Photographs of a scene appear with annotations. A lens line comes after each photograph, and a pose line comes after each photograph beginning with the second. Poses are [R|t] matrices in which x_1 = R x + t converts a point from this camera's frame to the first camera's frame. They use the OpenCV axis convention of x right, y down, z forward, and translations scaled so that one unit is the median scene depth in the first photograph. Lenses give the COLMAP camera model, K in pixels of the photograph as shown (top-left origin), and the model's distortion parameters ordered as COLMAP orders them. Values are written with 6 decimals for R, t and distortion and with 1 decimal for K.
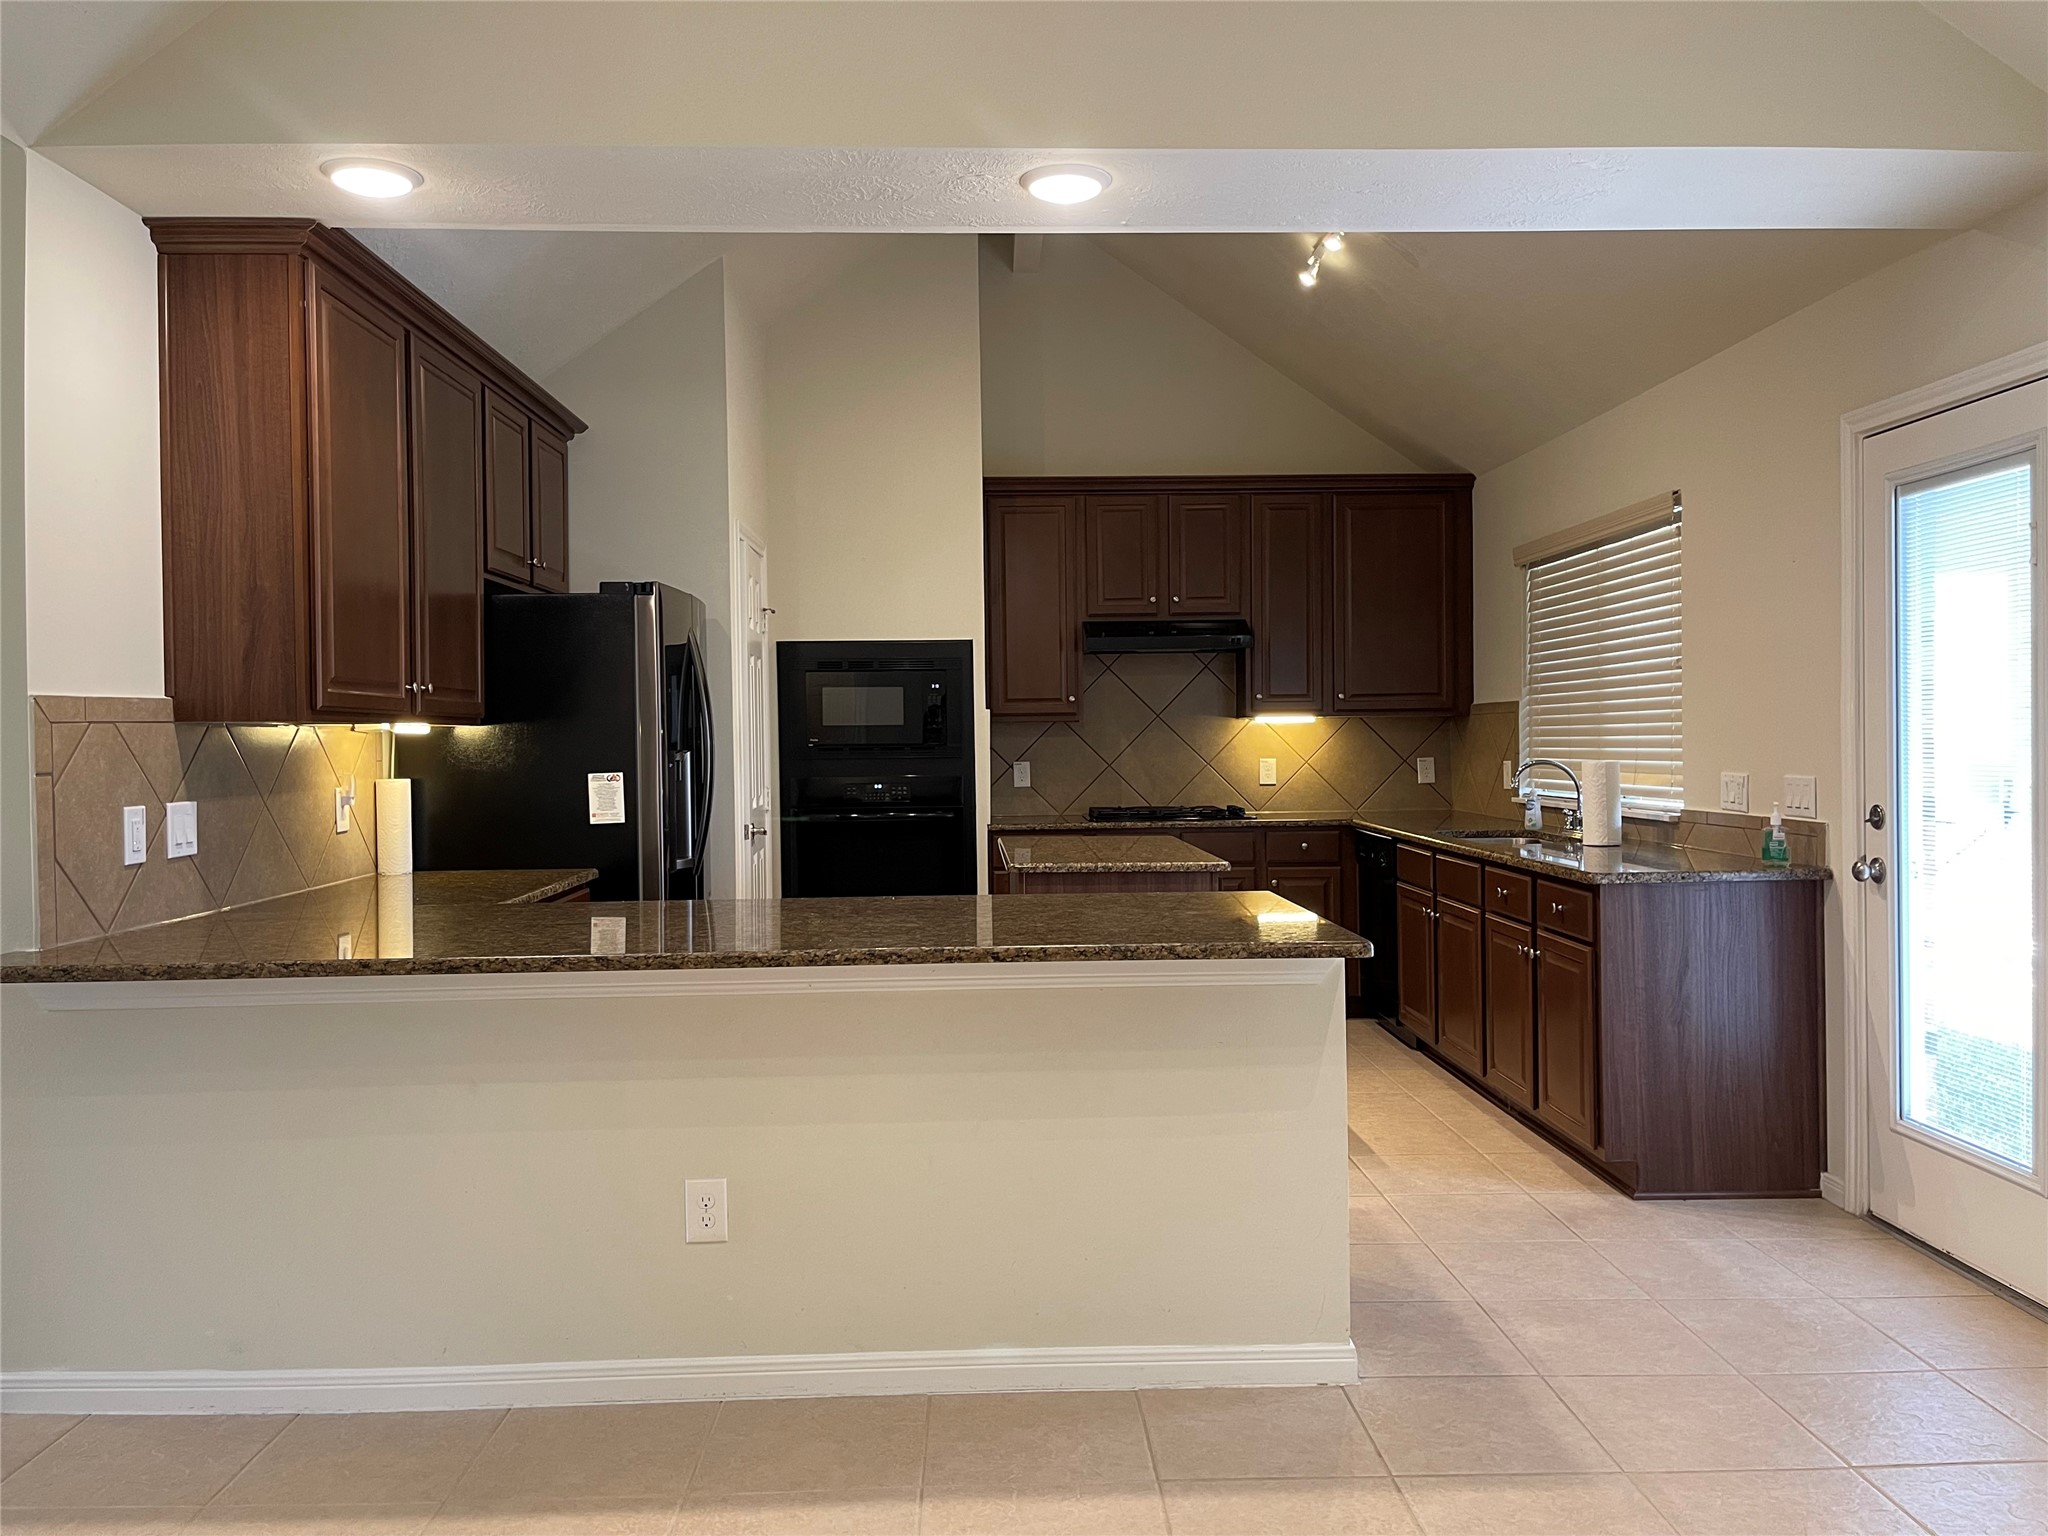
lens RADIAL K [[1554.0, 0, 1023.6], [0, 1554.0, 759.5], [0, 0, 1]] dist [0.015274, 0.000203]
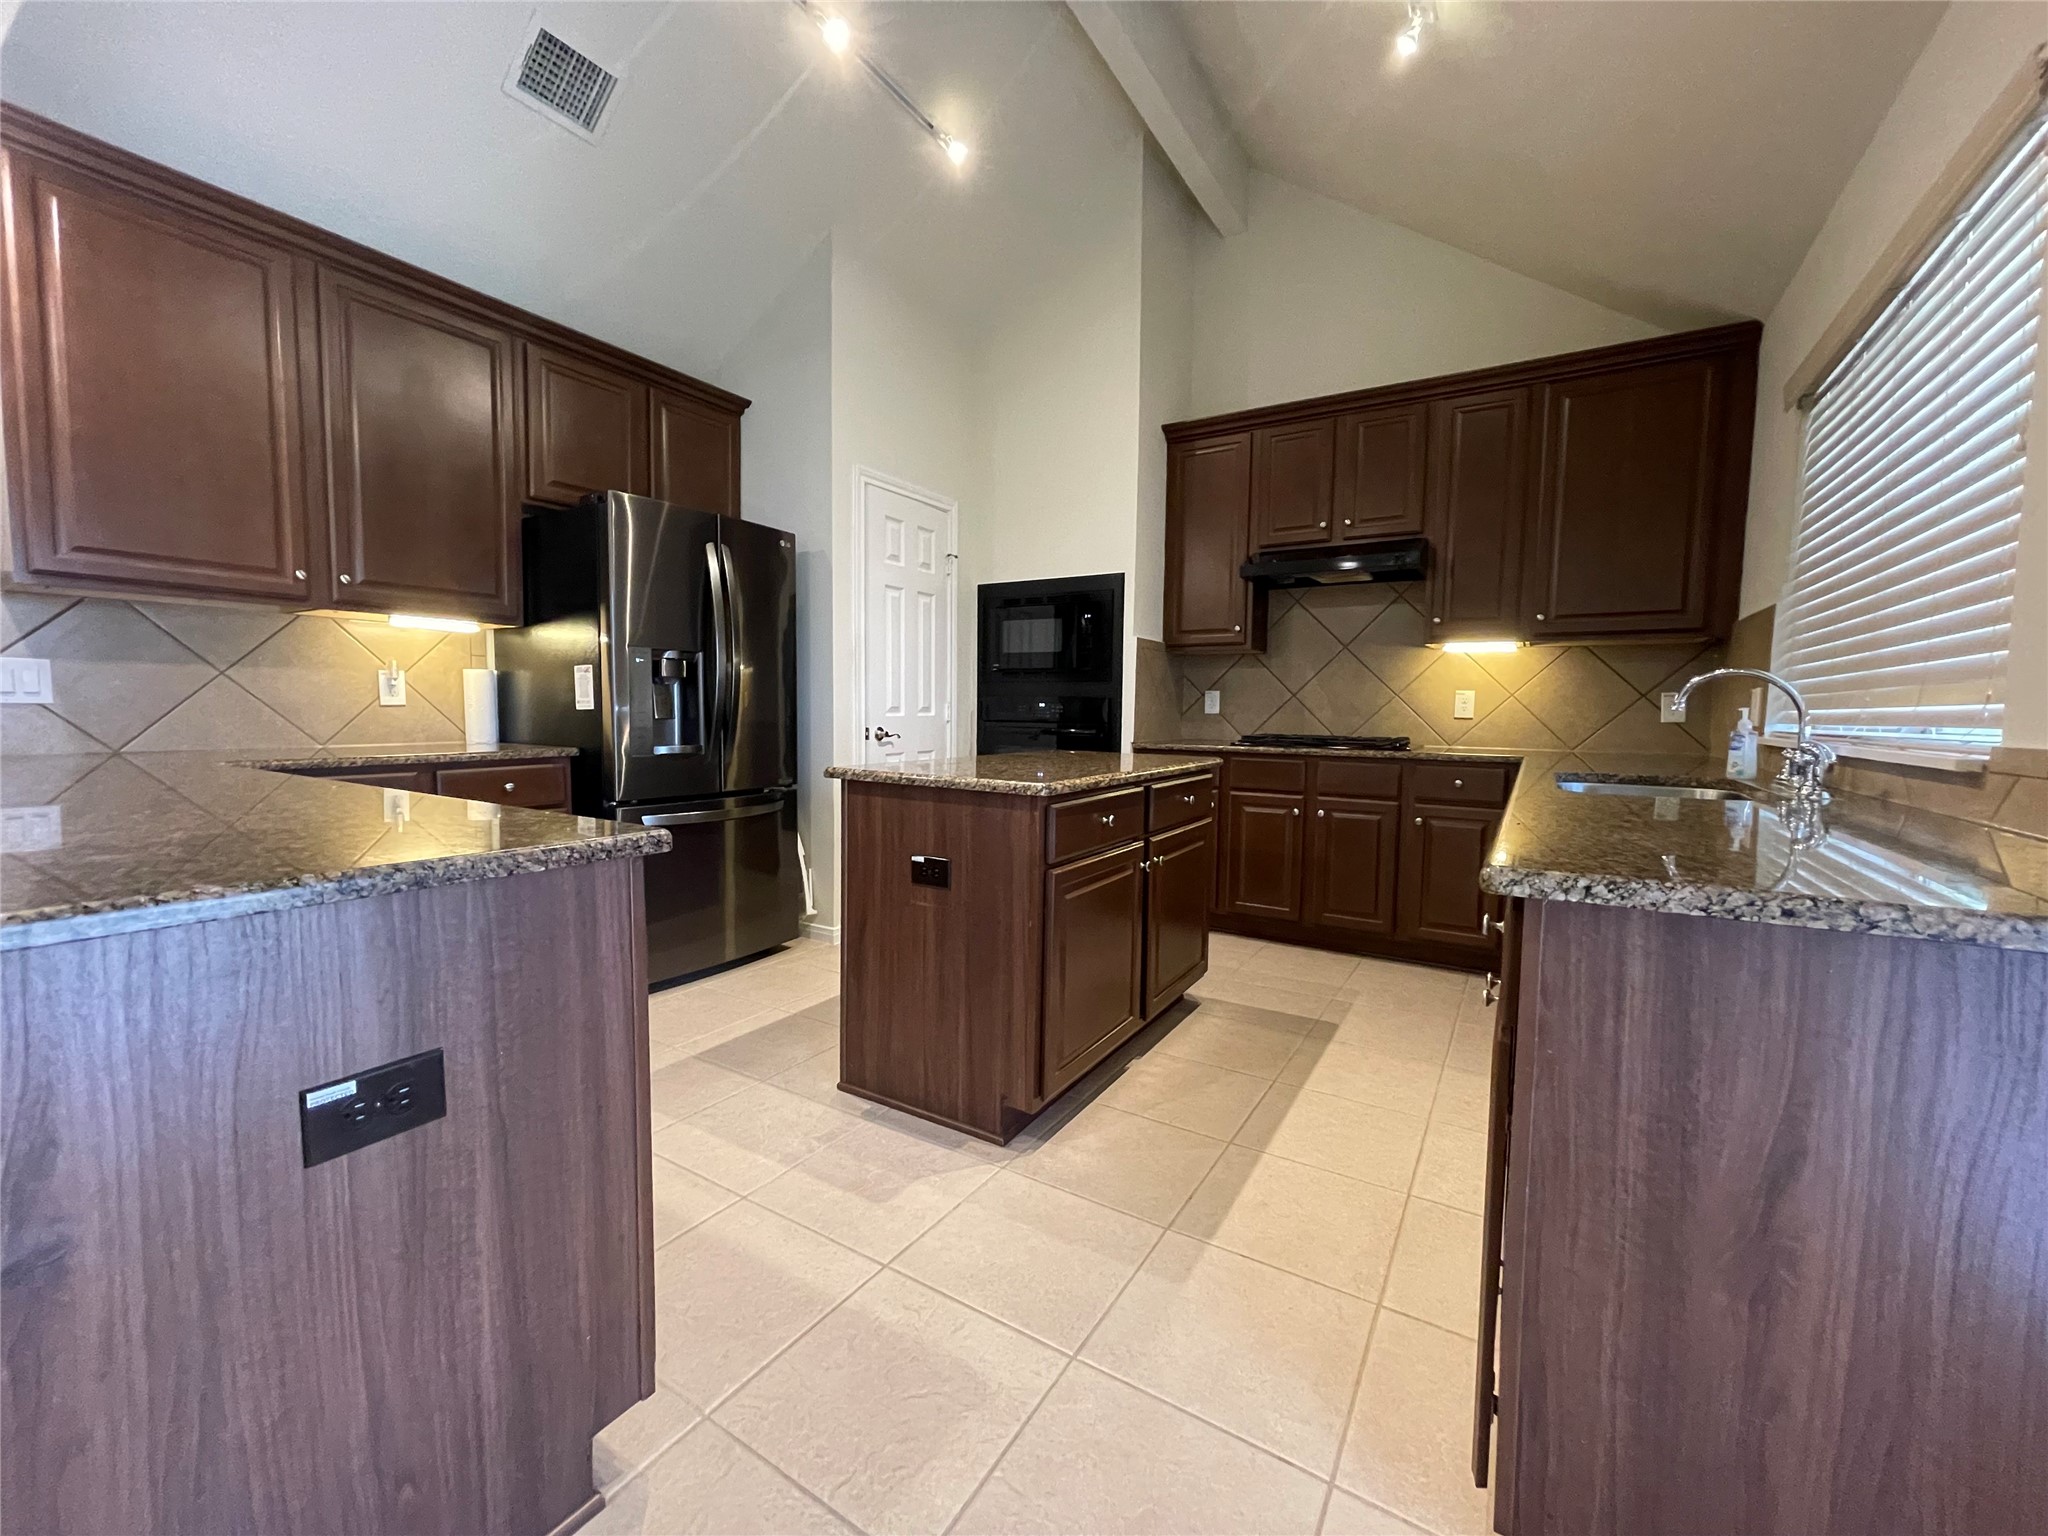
lens RADIAL K [[819.9, 0, 1020.1], [0, 819.9, 773.5], [0, 0, 1]] dist [-0.012729, -0.000159]
pose [[0.825683, 0.067125, -0.560127, 0.229852], [-0.030935, 0.996789, 0.073853, 0.022791], [0.563286, -0.043651, 0.825108, 0.459255]]
